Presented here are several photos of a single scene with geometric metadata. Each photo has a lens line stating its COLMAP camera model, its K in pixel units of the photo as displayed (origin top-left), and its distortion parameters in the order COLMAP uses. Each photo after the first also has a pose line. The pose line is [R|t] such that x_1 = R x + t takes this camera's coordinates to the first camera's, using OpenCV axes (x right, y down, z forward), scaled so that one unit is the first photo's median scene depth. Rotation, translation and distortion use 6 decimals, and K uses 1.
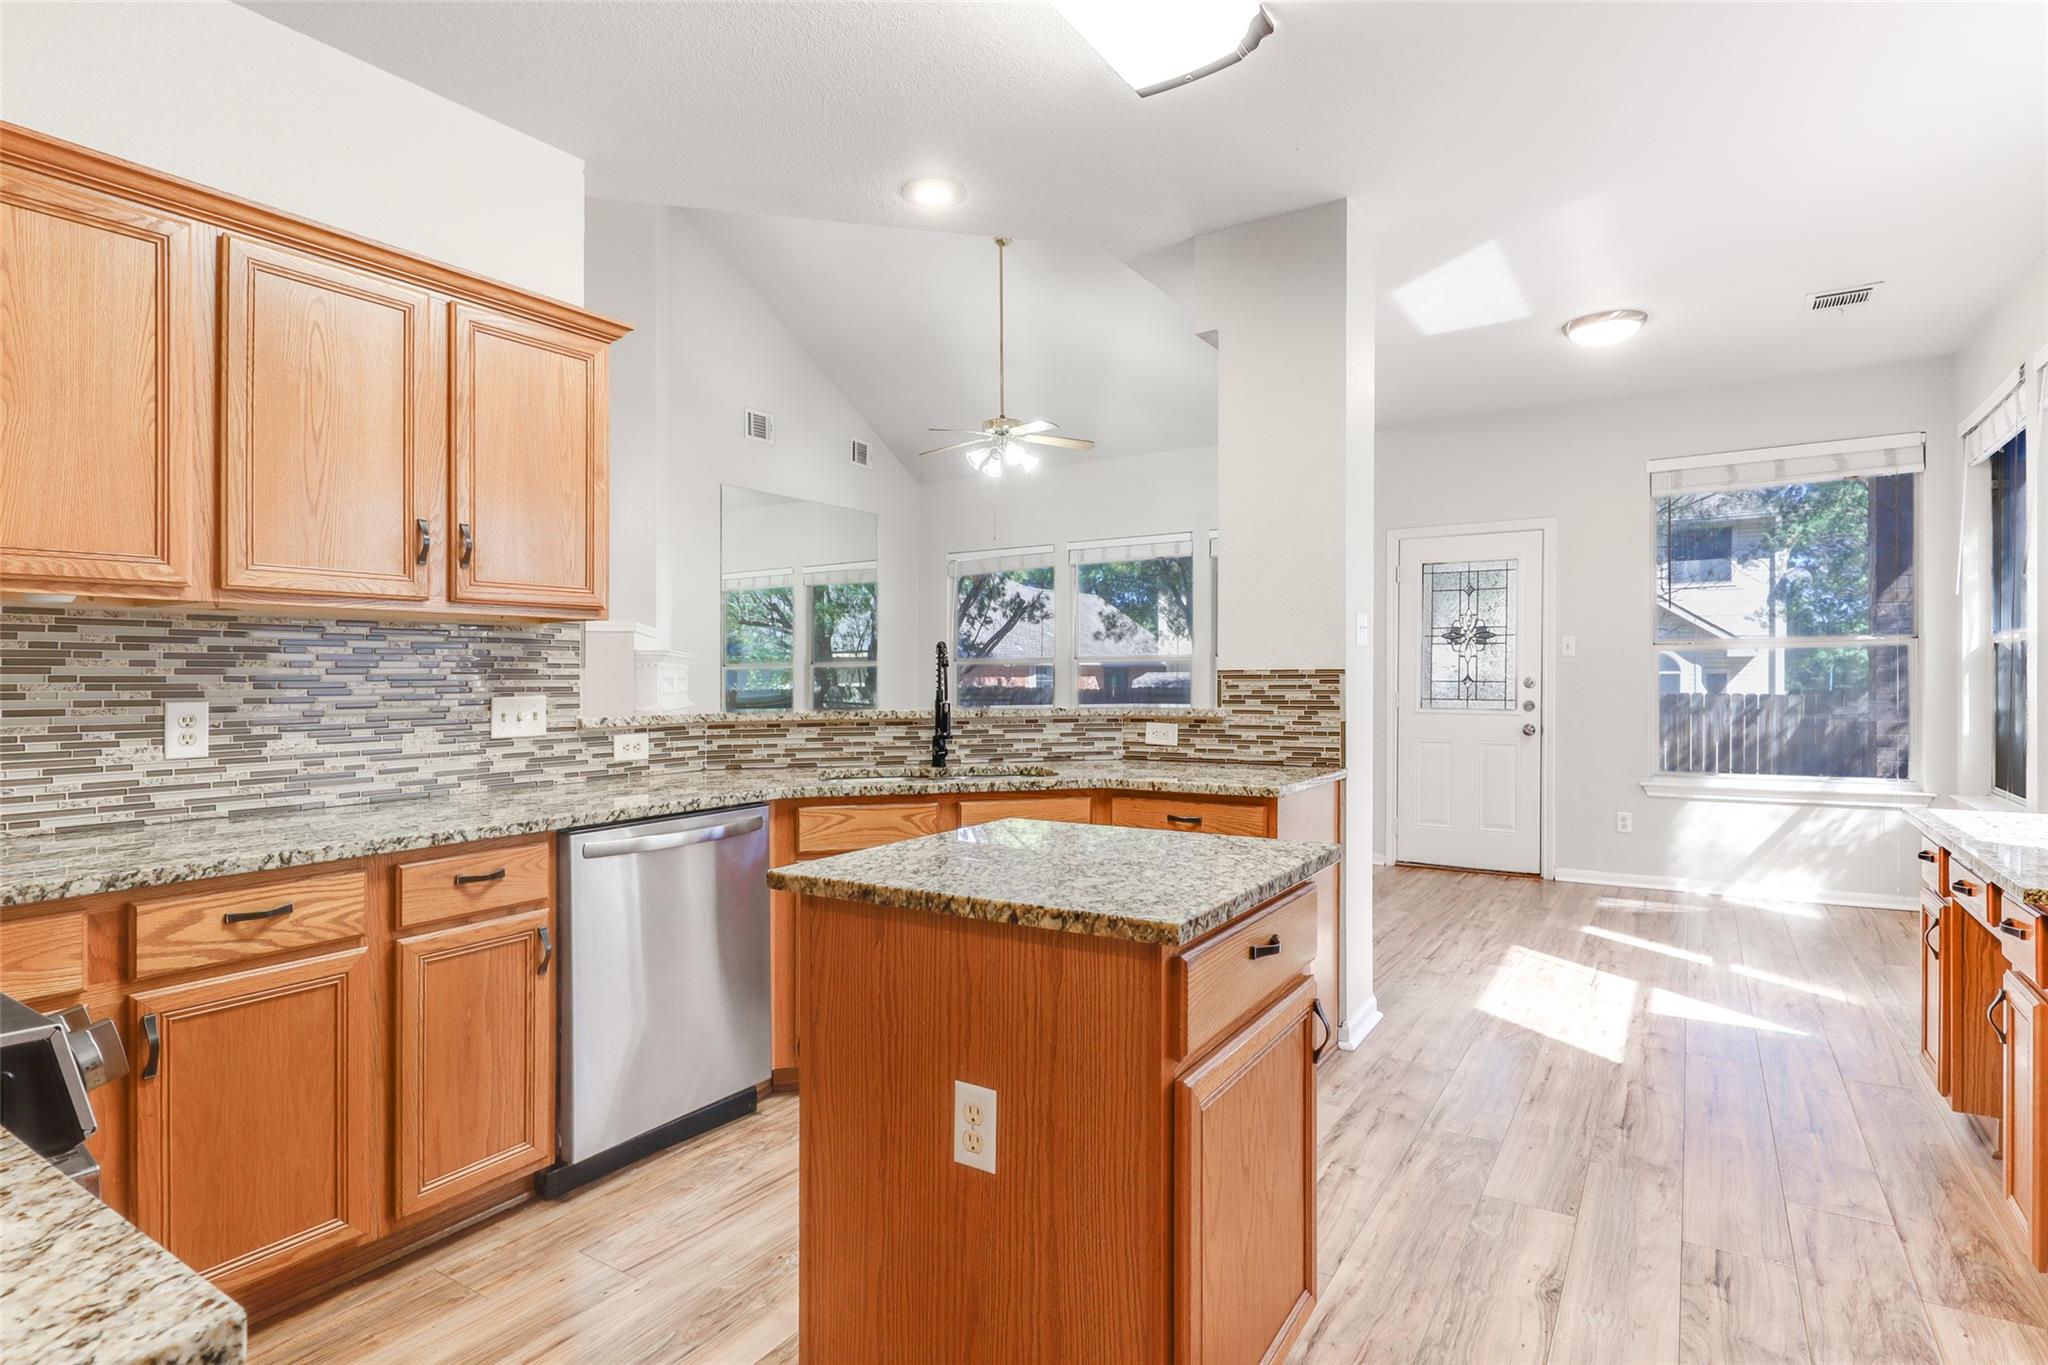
lens RADIAL K [[1069.4, 0, 1029.4], [0, 1069.4, 691.4], [0, 0, 1]] dist [0.006011, -0.000067]
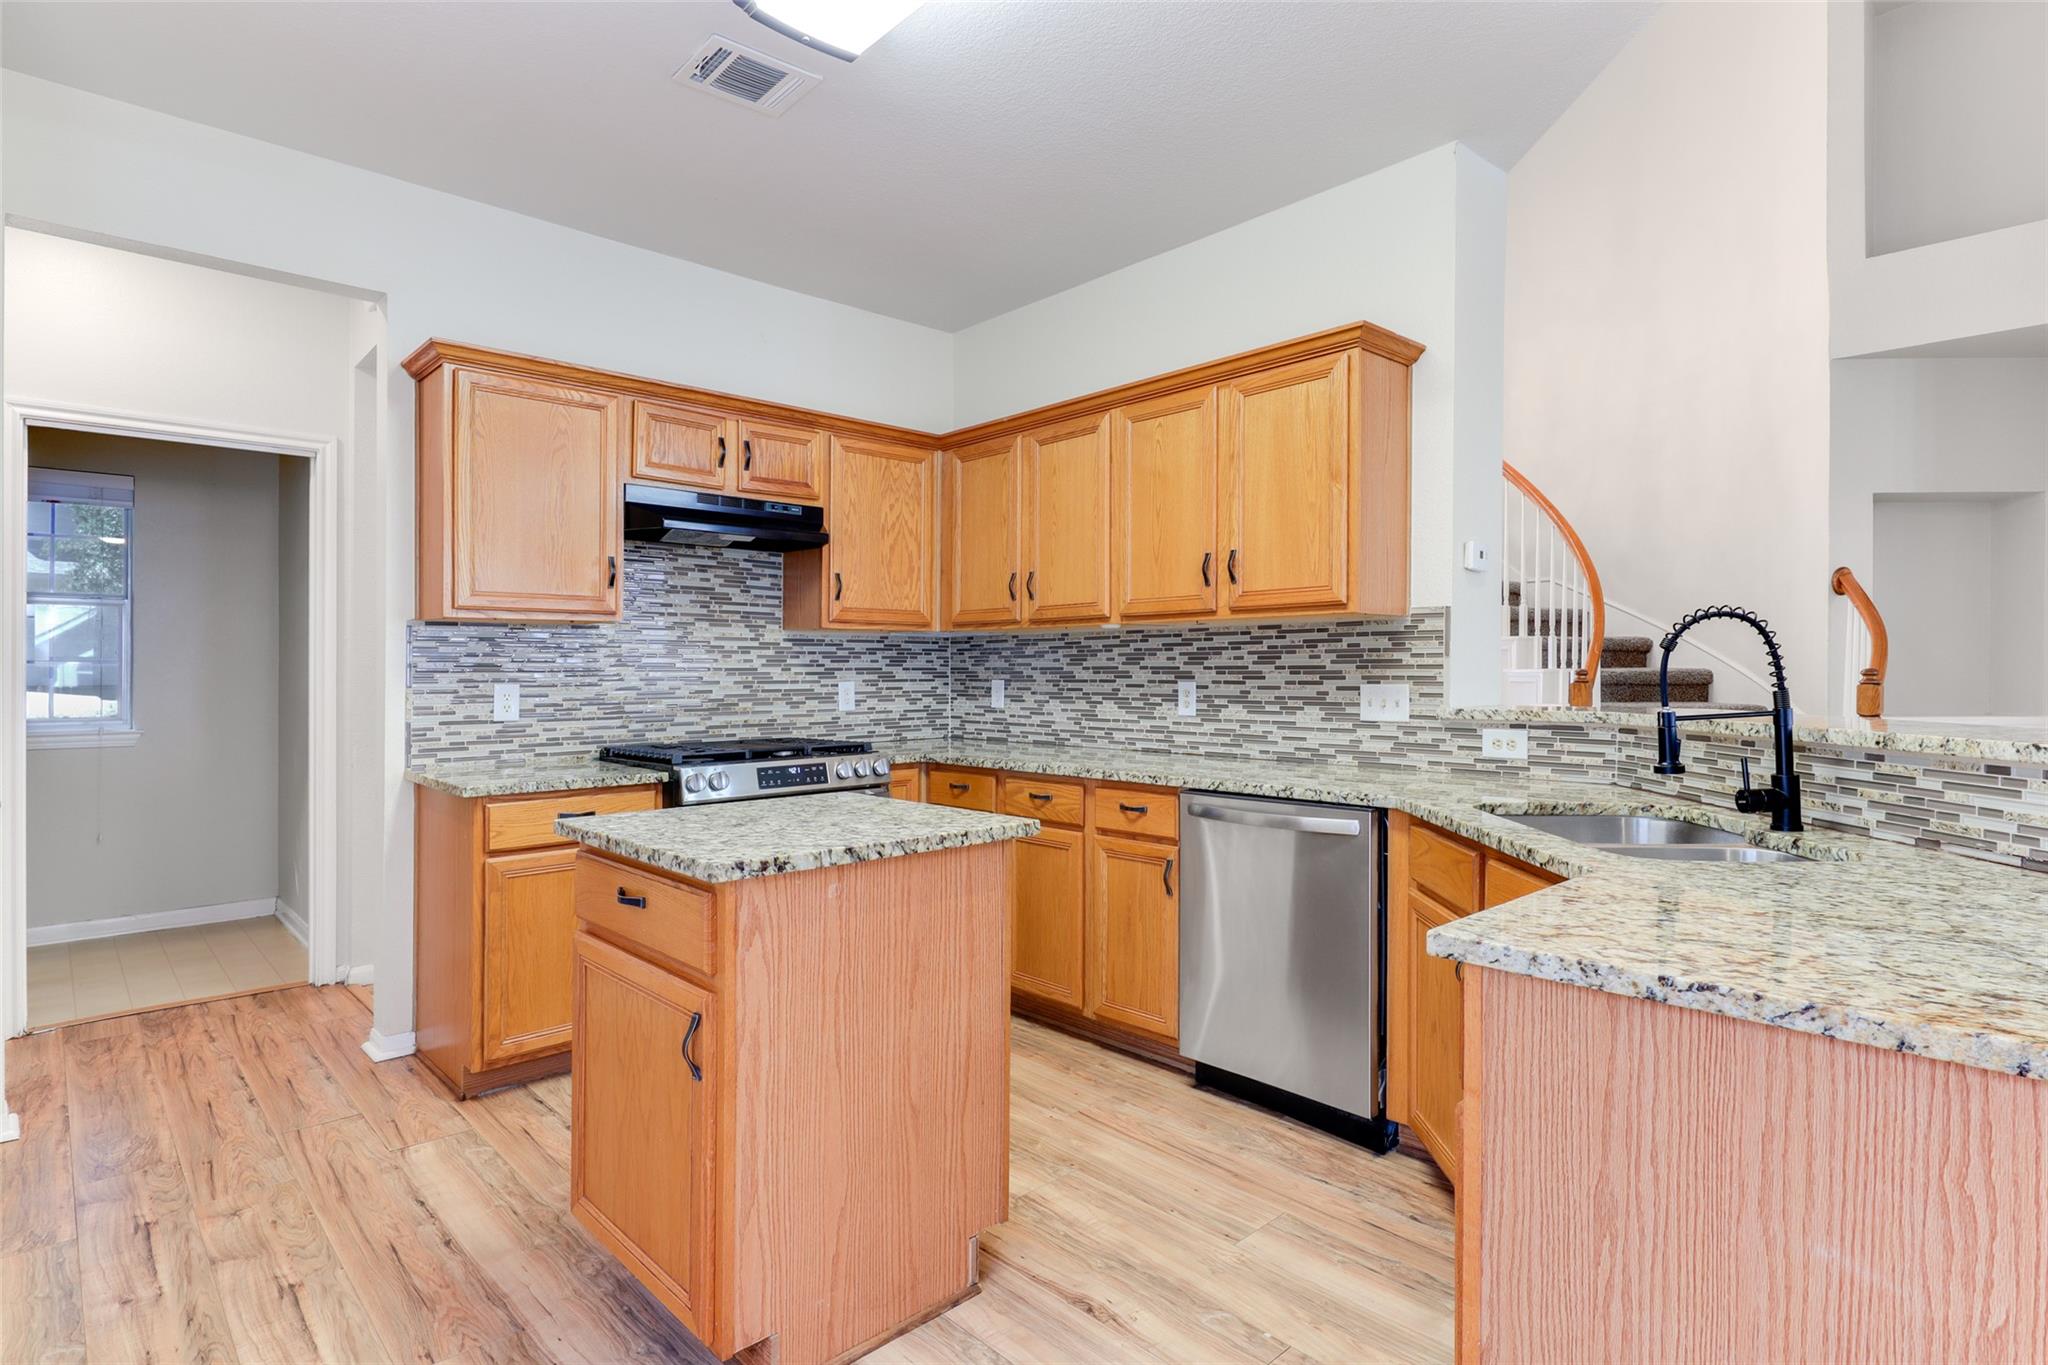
lens RADIAL K [[1069.4, 0, 1029.7], [0, 1069.4, 668.3], [0, 0, 1]] dist [0.006011, -0.000067]
pose [[-0.269966, 0.005802, -0.962852, 0.726654], [-0.007794, 0.999936, 0.008210, -0.018931], [0.962838, 0.009721, -0.269903, 1.019525]]
